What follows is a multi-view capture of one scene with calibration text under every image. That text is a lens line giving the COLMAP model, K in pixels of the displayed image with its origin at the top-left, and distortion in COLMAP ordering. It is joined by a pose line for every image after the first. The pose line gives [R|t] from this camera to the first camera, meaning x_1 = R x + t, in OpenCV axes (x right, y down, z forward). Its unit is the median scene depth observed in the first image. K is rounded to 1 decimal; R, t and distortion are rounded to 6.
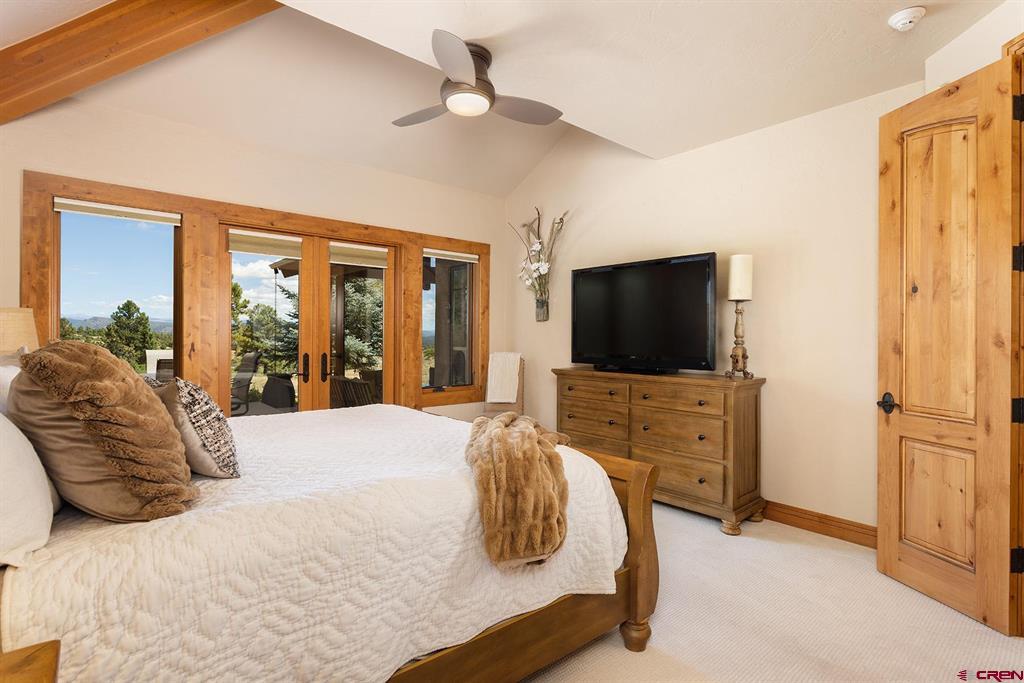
lens RADIAL K [[496.9, 0, 512.0], [0, 496.9, 341.5], [0, 0, 1]] dist [-0.000135, 0.000201]
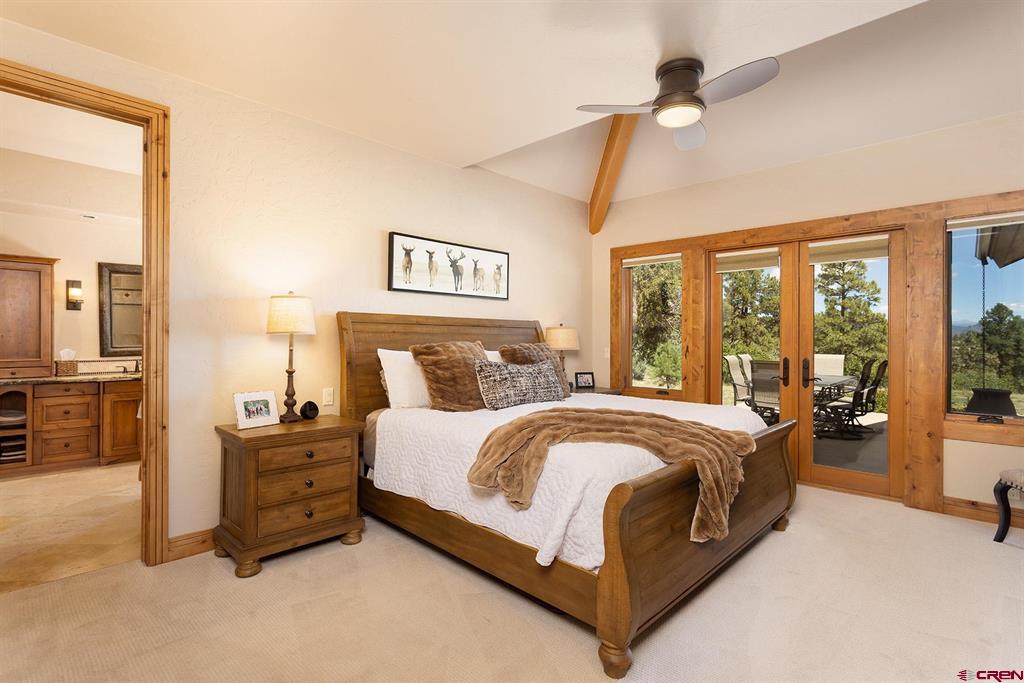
lens RADIAL K [[496.9, 0, 512.0], [0, 496.9, 341.5], [0, 0, 1]] dist [-0.000135, 0.000201]
pose [[0.097106, -0.000545, -0.995274, 0.554577], [-0.013267, 0.999910, -0.001842, -0.000269], [0.995186, 0.013383, 0.097090, 0.339585]]
